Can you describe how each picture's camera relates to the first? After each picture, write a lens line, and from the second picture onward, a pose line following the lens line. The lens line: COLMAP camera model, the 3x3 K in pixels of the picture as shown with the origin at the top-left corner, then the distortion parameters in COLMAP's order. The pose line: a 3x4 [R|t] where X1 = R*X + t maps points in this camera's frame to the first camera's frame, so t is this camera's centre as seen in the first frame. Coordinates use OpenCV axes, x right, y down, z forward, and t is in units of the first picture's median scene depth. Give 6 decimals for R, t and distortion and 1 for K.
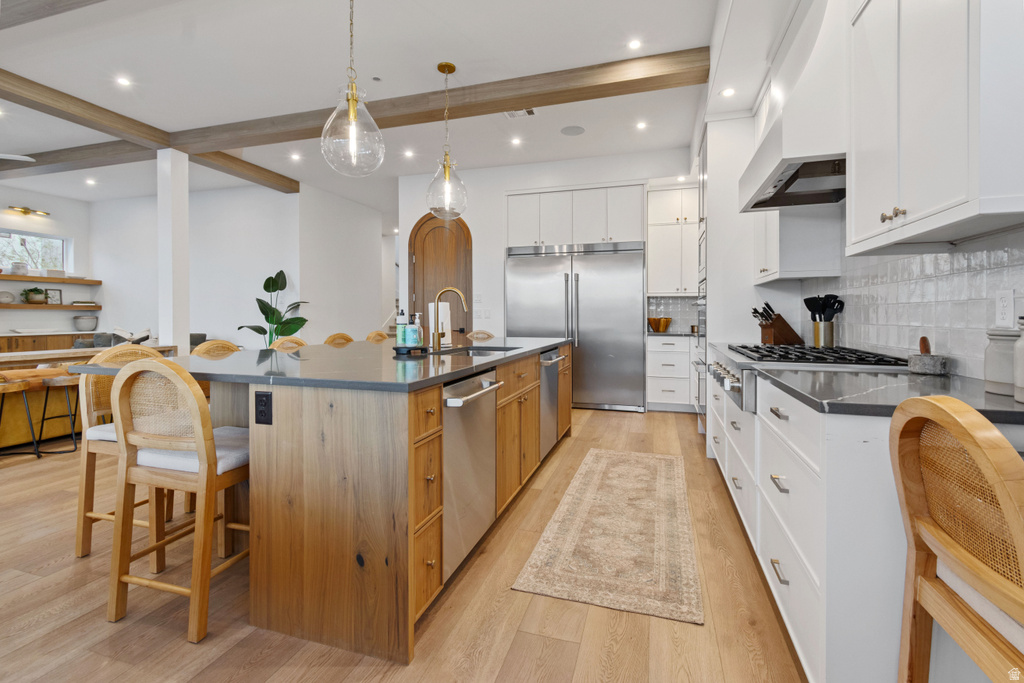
lens RADIAL K [[464.0, 0, 512.7], [0, 464.0, 315.2], [0, 0, 1]] dist [-0.000739, -0.001351]
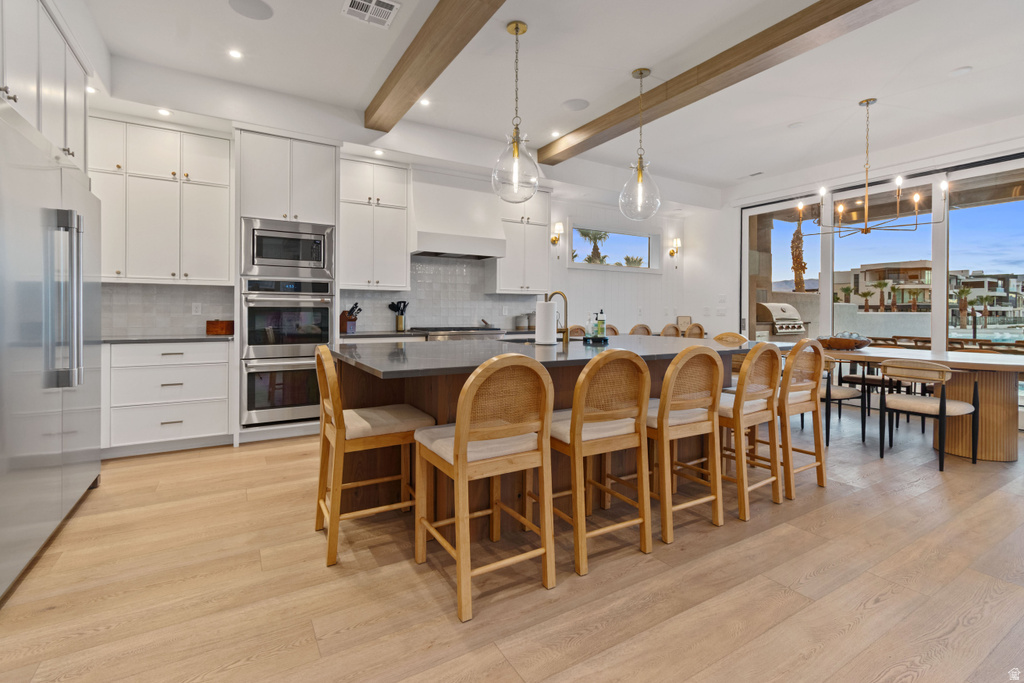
lens RADIAL K [[464.0, 0, 512.7], [0, 464.0, 315.2], [0, 0, 1]] dist [-0.000739, -0.001351]
pose [[-0.751087, -0.007171, 0.660164, -0.571448], [-0.004849, 0.999974, 0.005346, -0.000839], [-0.660186, 0.000814, -0.751102, 1.335966]]
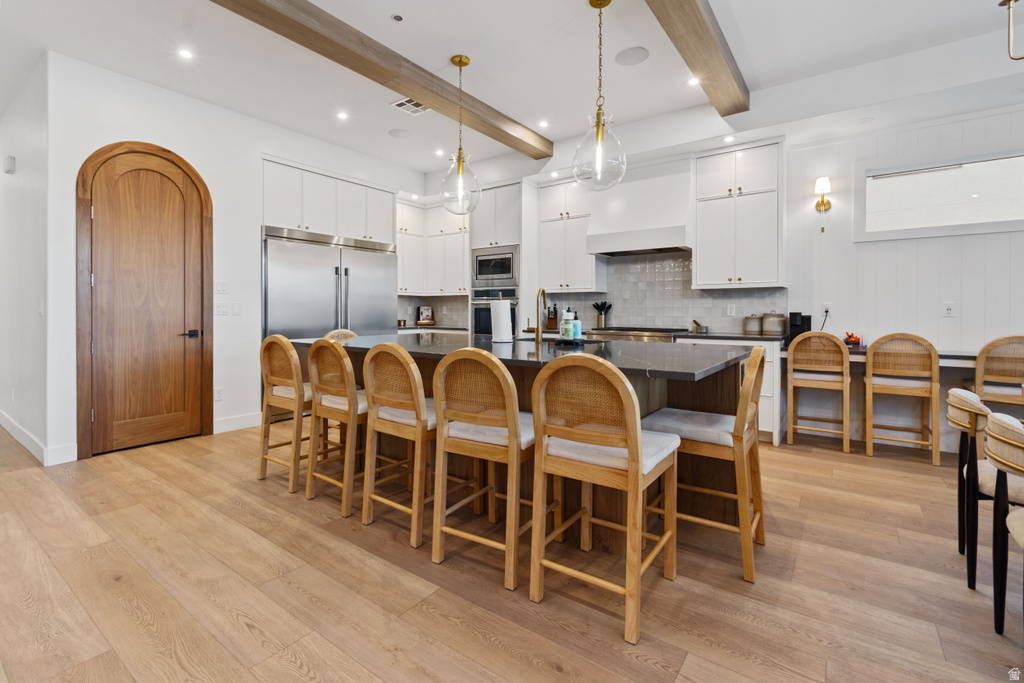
lens RADIAL K [[464.0, 0, 512.7], [0, 464.0, 315.2], [0, 0, 1]] dist [-0.000739, -0.001351]
pose [[0.315684, -0.007873, 0.948832, -0.839245], [-0.002997, 0.999952, 0.009295, -0.002363], [-0.948860, -0.005778, 0.315645, 0.473740]]
